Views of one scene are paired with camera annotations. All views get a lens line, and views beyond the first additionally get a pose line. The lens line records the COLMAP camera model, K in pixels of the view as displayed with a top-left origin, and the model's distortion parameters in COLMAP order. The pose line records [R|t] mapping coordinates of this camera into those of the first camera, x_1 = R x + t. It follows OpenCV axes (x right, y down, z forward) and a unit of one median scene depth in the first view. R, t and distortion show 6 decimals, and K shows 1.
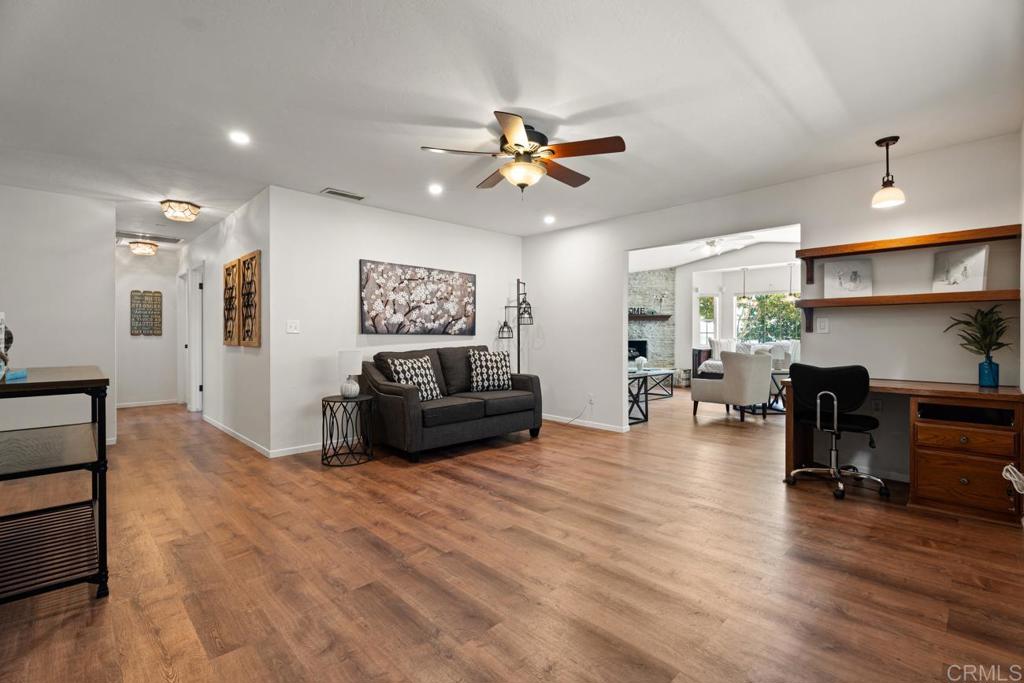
lens RADIAL K [[467.3, 0, 506.8], [0, 467.3, 340.8], [0, 0, 1]] dist [0.003878, 0.000084]
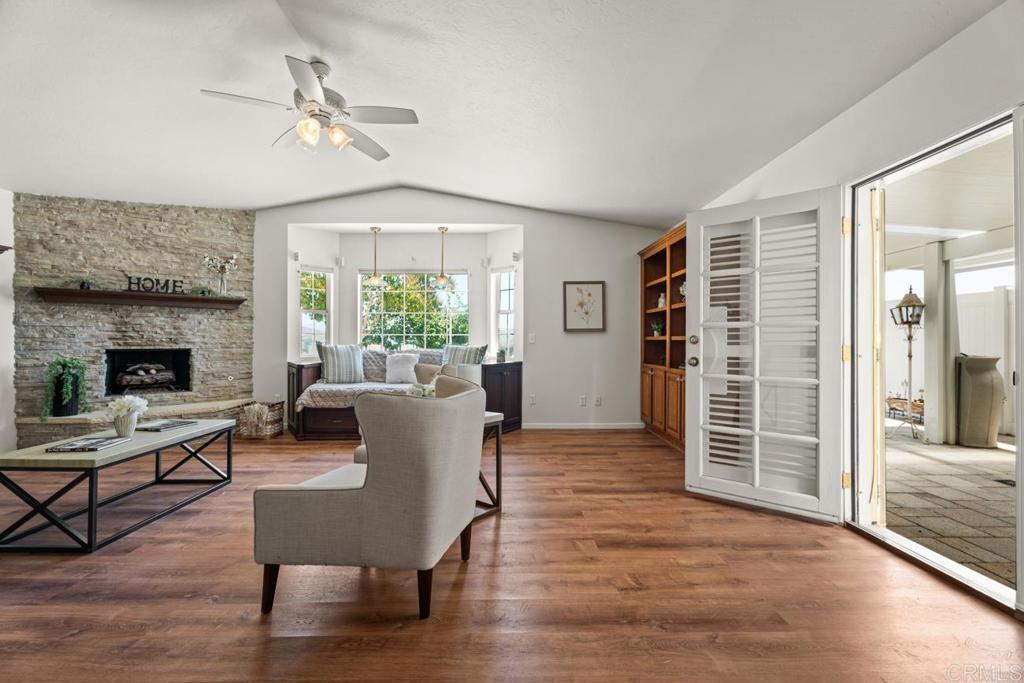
lens RADIAL K [[467.3, 0, 516.4], [0, 467.3, 336.8], [0, 0, 1]] dist [0.003878, 0.000084]
pose [[0.689397, 0.005375, 0.724364, 0.302947], [0.005125, 0.999911, -0.012297, -0.008181], [-0.724366, 0.012190, 0.689308, 0.698898]]
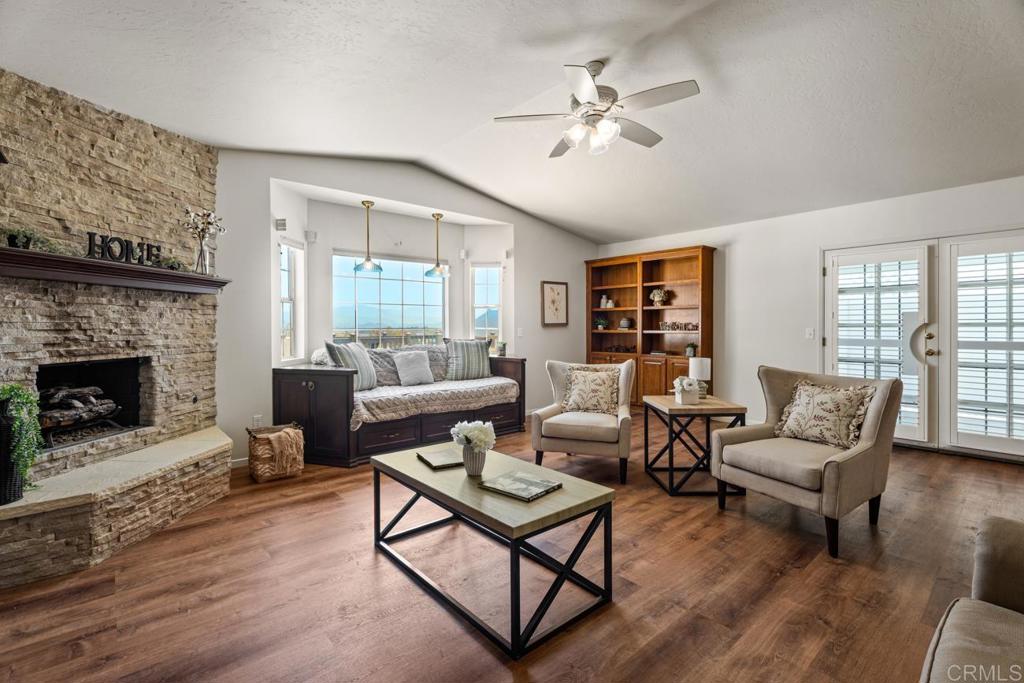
lens RADIAL K [[467.3, 0, 511.2], [0, 467.3, 327.2], [0, 0, 1]] dist [0.003878, 0.000084]
pose [[0.041838, -0.004514, 0.999114, 0.012175], [0.010153, 0.999940, 0.004093, -0.030484], [-0.999073, 0.009973, 0.041882, 1.277838]]
